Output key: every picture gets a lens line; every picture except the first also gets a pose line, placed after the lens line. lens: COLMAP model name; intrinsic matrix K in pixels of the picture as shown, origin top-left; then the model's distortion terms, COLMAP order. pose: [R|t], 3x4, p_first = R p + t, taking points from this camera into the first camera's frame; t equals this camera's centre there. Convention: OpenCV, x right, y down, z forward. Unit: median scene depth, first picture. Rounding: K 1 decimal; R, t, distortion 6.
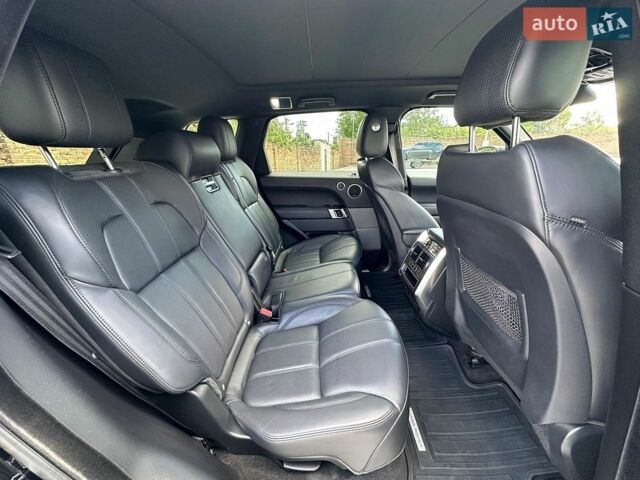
lens RADIAL K [[255.3, 0, 315.4], [0, 255.3, 239.6], [0, 0, 1]] dist [0.000292, -0.000946]
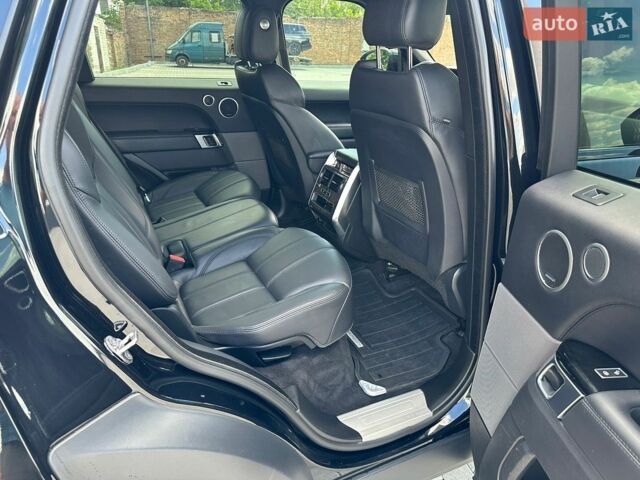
lens RADIAL K [[448.7, 0, 322.5], [0, 448.7, 242.9], [0, 0, 1]] dist [0.047327, -0.058370]
pose [[0.888455, -0.138766, 0.437484, -0.340538], [0.096166, 0.988323, 0.118190, 0.091939], [-0.448776, -0.062935, 0.891425, -0.413727]]
